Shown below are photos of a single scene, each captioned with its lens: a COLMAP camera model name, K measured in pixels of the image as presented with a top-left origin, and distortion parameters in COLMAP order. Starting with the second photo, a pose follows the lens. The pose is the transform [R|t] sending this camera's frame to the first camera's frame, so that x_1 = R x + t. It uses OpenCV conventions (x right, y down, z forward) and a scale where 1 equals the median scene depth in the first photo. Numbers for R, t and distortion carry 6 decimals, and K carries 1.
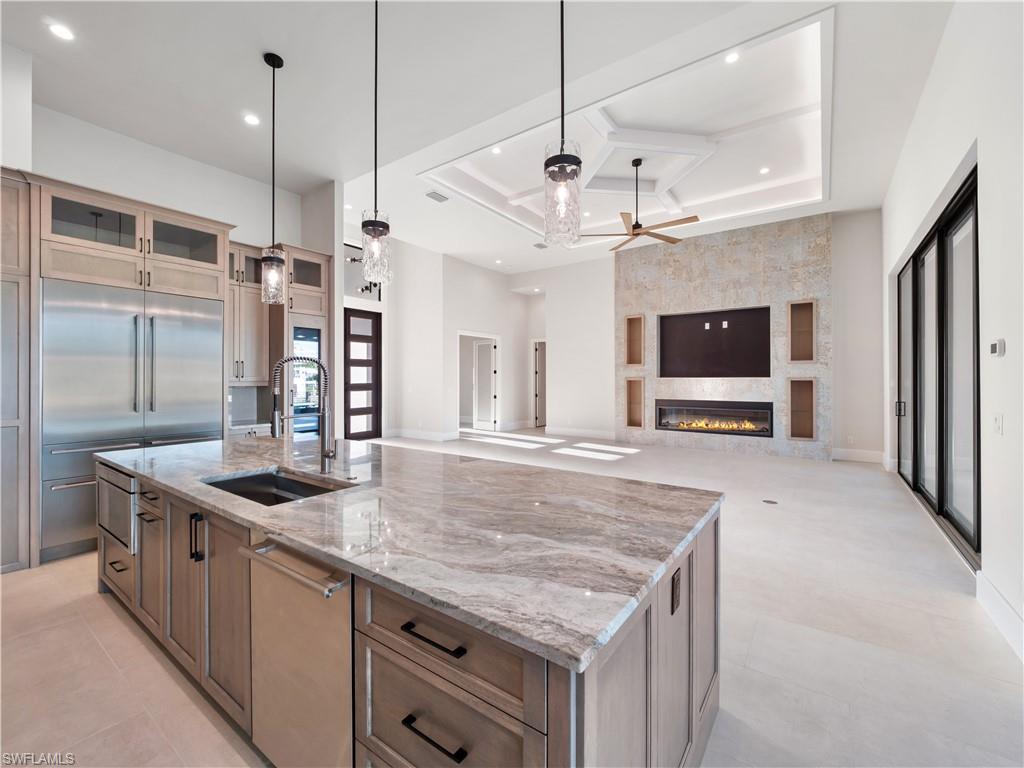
lens RADIAL K [[436.0, 0, 495.1], [0, 436.0, 378.0], [0, 0, 1]] dist [-0.004024, -0.001400]
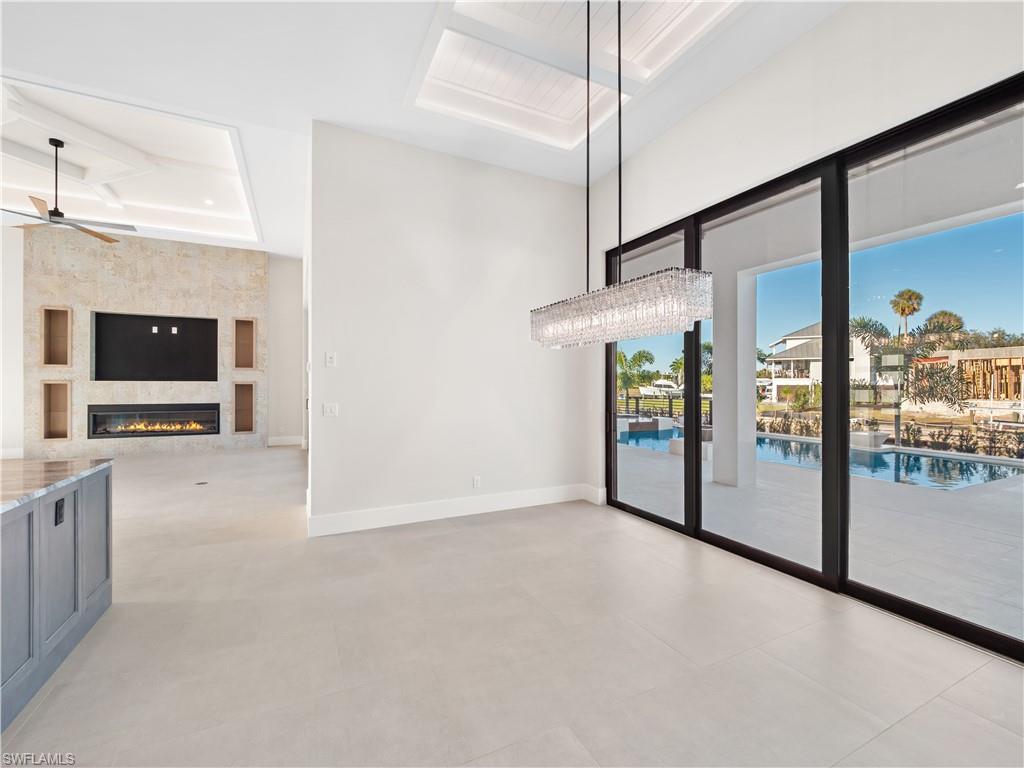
lens RADIAL K [[436.0, 0, 510.3], [0, 436.0, 384.0], [0, 0, 1]] dist [-0.004024, -0.001400]
pose [[0.448027, 0.001400, 0.894019, -0.044388], [-0.004374, 0.999990, 0.000626, 0.001508], [-0.894010, -0.004191, 0.448028, -0.197951]]
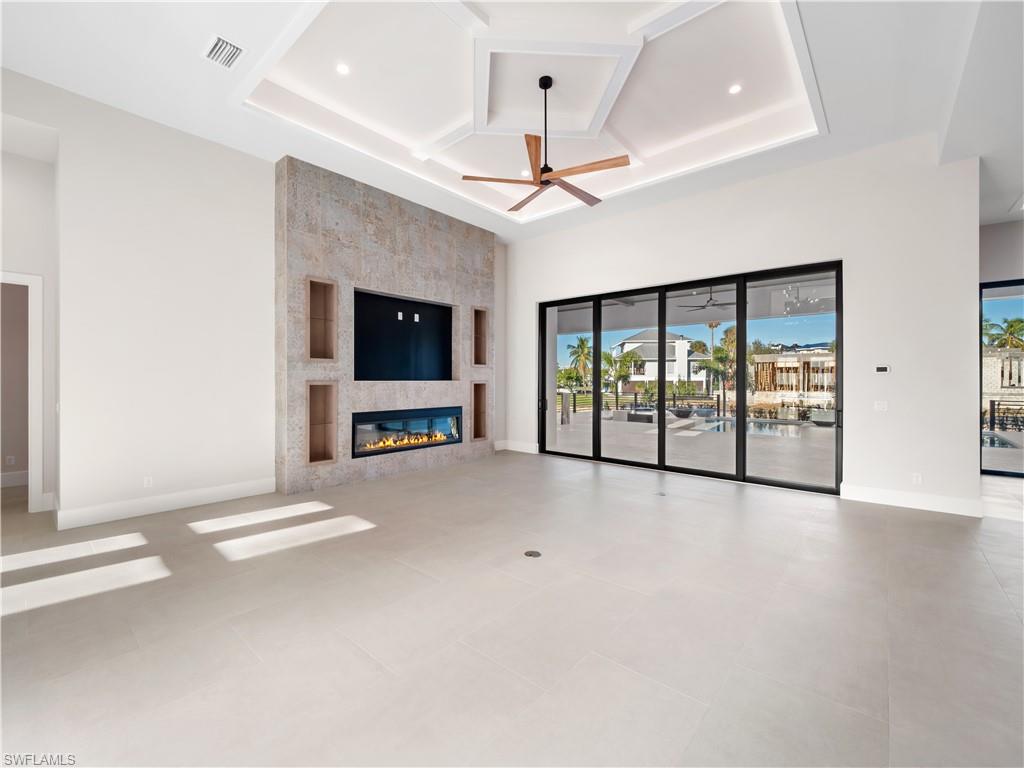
lens RADIAL K [[436.0, 0, 503.0], [0, 436.0, 380.1], [0, 0, 1]] dist [-0.004024, -0.001400]
pose [[0.064651, -0.000341, 0.997908, -0.325859], [-0.004730, 0.999989, 0.000648, -0.003939], [-0.997897, -0.004762, 0.064648, 0.841922]]
